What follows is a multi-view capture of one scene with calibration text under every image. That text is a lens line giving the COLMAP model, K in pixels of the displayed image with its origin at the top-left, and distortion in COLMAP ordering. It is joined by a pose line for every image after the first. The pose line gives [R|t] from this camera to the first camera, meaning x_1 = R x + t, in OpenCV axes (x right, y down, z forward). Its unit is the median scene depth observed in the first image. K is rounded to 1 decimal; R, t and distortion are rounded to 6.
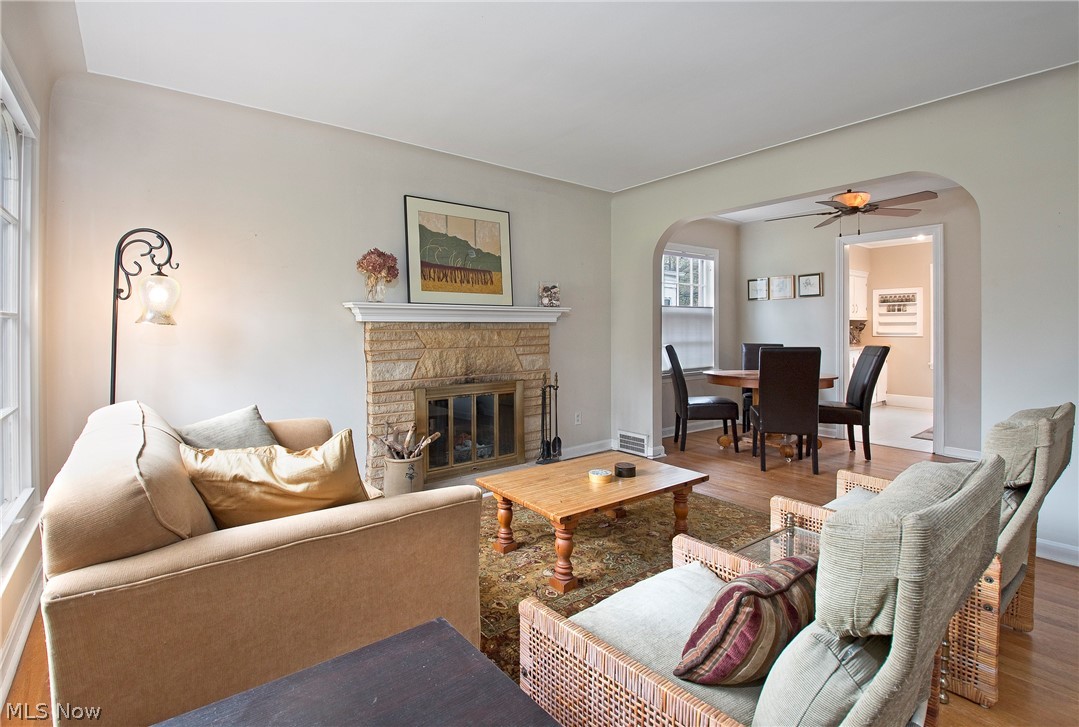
lens RADIAL K [[504.0, 0, 533.0], [0, 504.0, 327.1], [0, 0, 1]] dist [0.000323, 0.000013]
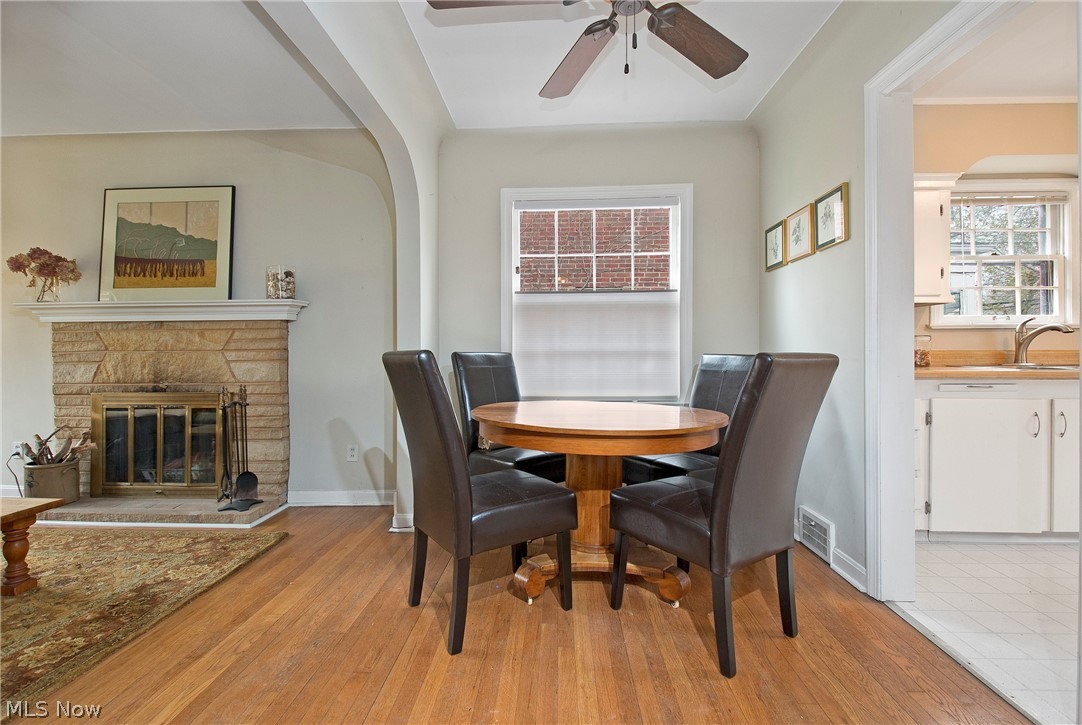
lens RADIAL K [[506.1, 0, 539.0], [0, 506.1, 351.0], [0, 0, 1]] dist [0.000033, -0.000090]
pose [[0.756124, -0.003479, -0.654419, 0.921389], [0.004688, 0.999989, 0.000100, 0.043746], [0.654411, -0.003143, 0.756132, 0.763027]]
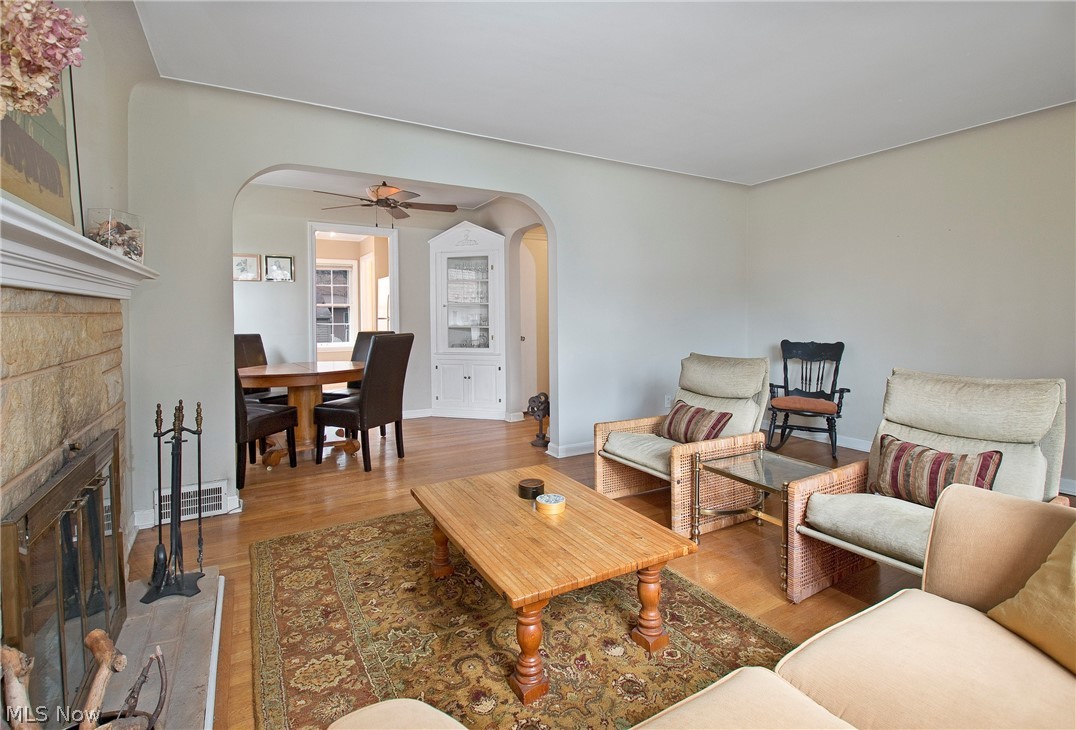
lens RADIAL K [[502.6, 0, 531.5], [0, 502.6, 328.7], [0, 0, 1]] dist [0.000323, 0.000013]
pose [[0.149436, -0.022358, 0.988519, -0.416525], [0.001626, 0.999749, 0.022366, 0.008689], [-0.988770, -0.001735, 0.149434, 0.617118]]
